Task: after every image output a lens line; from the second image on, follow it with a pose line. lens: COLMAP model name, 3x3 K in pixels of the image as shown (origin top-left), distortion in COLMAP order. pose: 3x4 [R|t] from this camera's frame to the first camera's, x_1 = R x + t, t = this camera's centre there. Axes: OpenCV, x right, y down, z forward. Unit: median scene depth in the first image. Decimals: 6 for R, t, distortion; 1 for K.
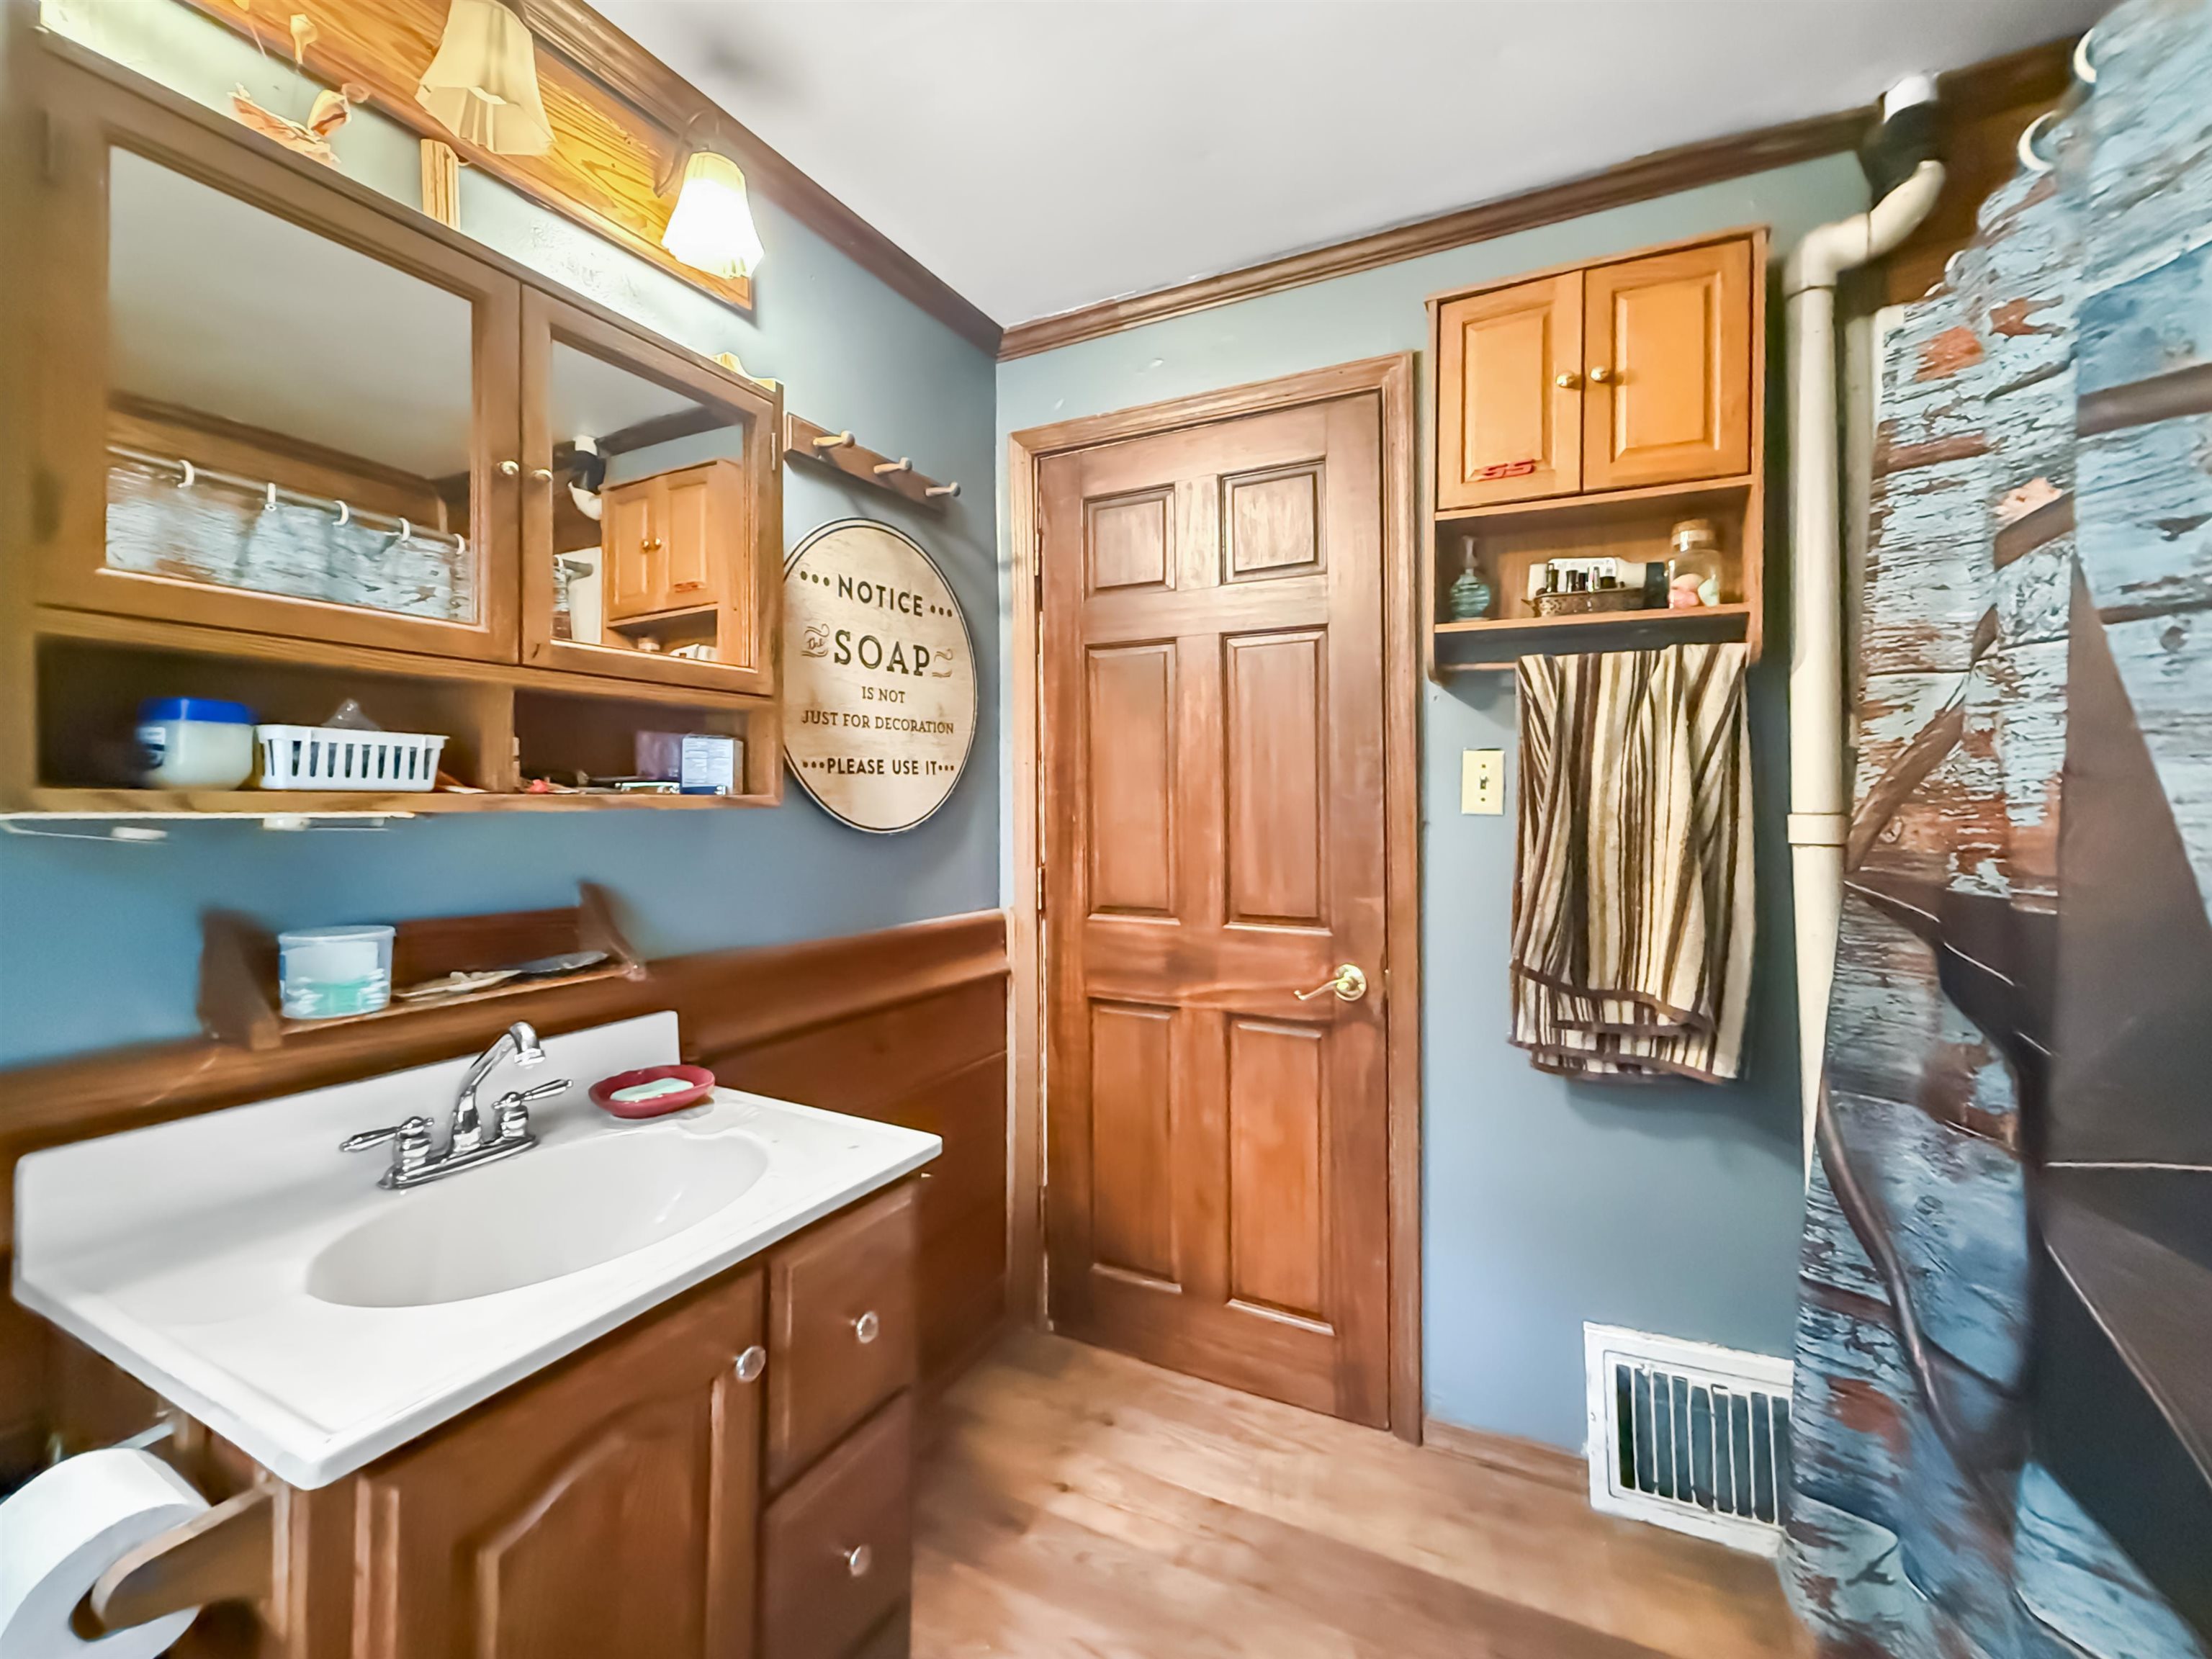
lens RADIAL K [[899.9, 0, 1111.1], [0, 899.9, 821.4], [0, 0, 1]] dist [-0.000931, -0.000150]
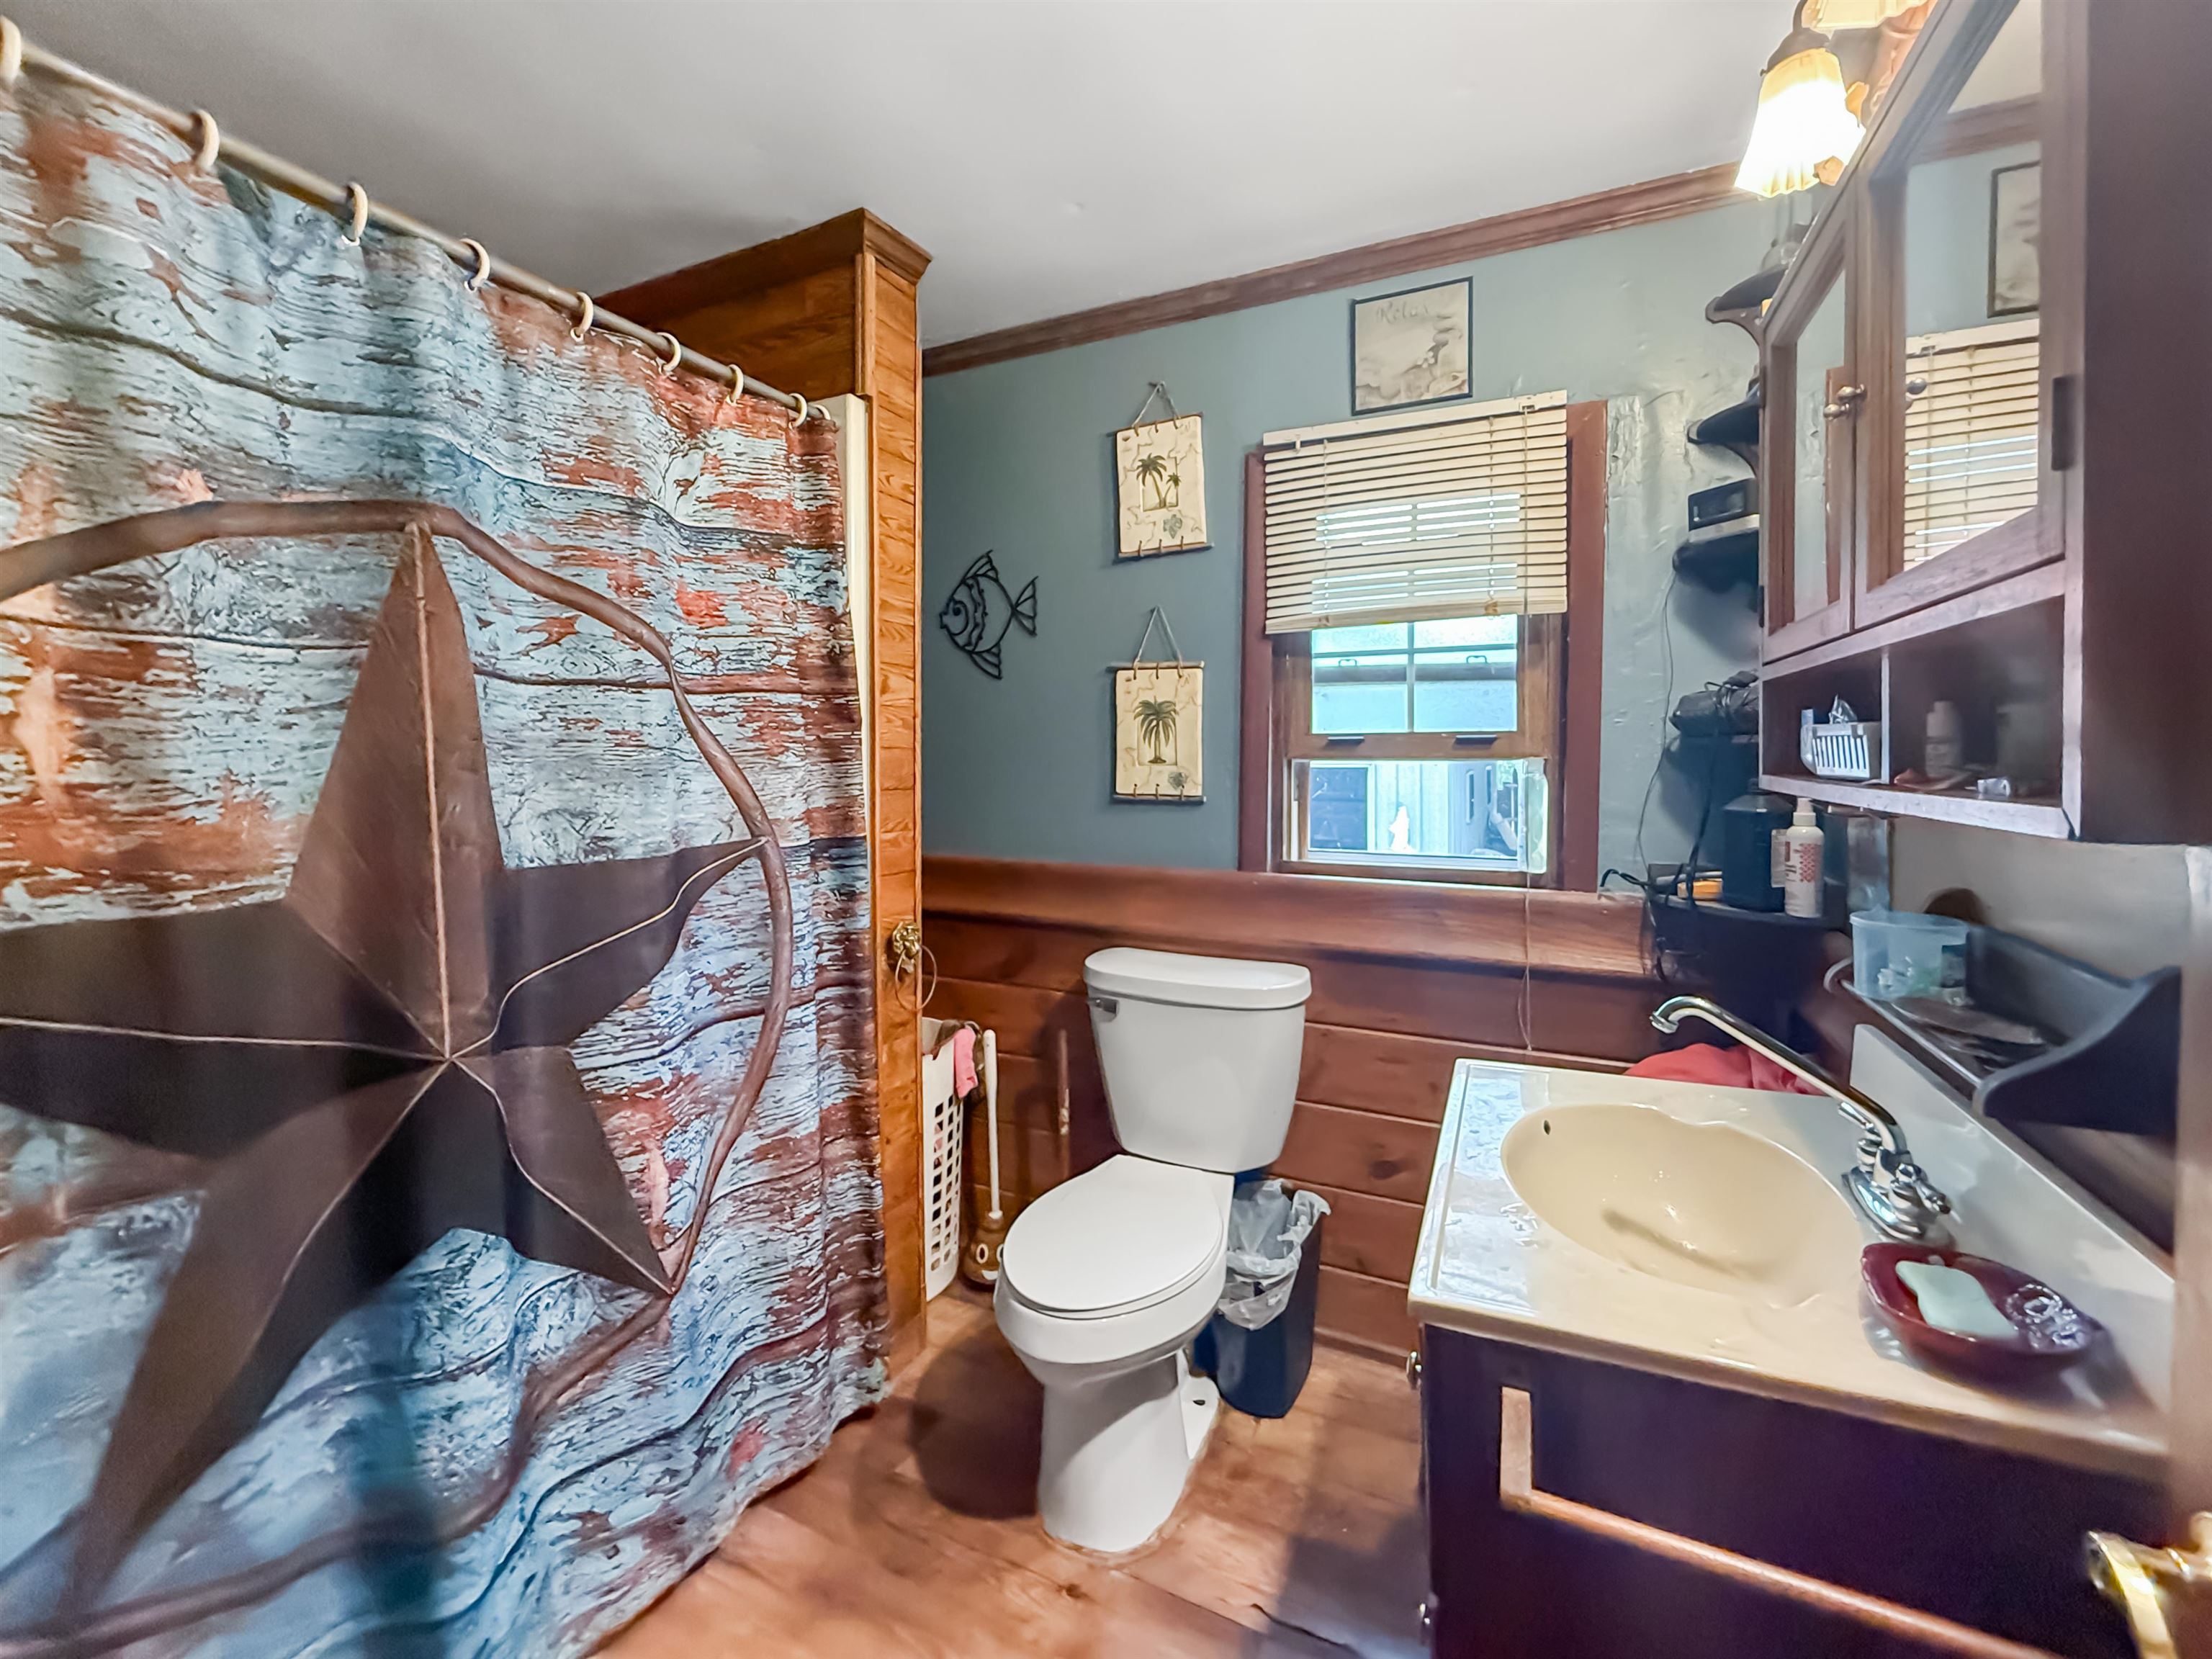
lens RADIAL K [[899.9, 0, 1111.1], [0, 899.9, 821.4], [0, 0, 1]] dist [-0.000931, -0.000150]
pose [[-0.997328, 0.021814, -0.069716, 0.104292], [0.015222, 0.995481, 0.093731, -0.074420], [0.071445, 0.092420, -0.993154, 2.042693]]
